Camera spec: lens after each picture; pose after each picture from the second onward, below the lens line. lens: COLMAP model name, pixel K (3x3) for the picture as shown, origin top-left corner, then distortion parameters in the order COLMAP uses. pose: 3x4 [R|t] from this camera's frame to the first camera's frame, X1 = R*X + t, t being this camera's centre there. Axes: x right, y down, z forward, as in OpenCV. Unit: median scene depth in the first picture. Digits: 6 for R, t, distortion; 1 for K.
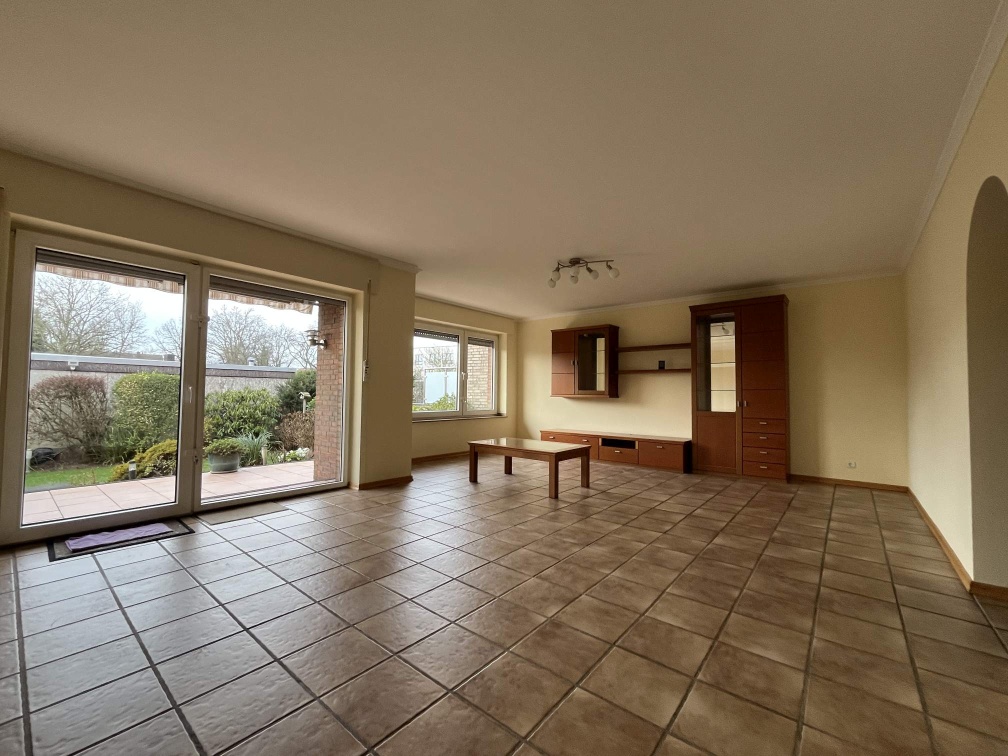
lens RADIAL K [[413.2, 0, 501.0], [0, 413.2, 377.9], [0, 0, 1]] dist [-0.003345, -0.001106]
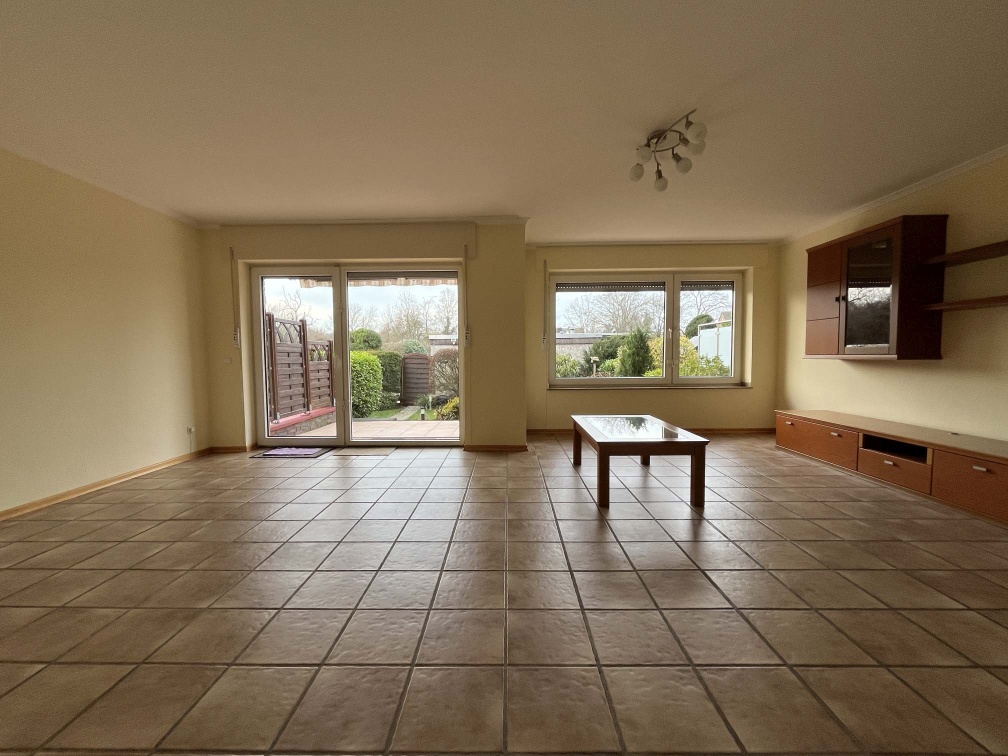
lens RADIAL K [[413.2, 0, 498.7], [0, 413.2, 378.0], [0, 0, 1]] dist [-0.003345, -0.001106]
pose [[0.629101, 0.024013, -0.776953, 0.243919], [0.045213, 0.996700, 0.067413, 0.009422], [0.776008, -0.077539, 0.625939, 0.195521]]
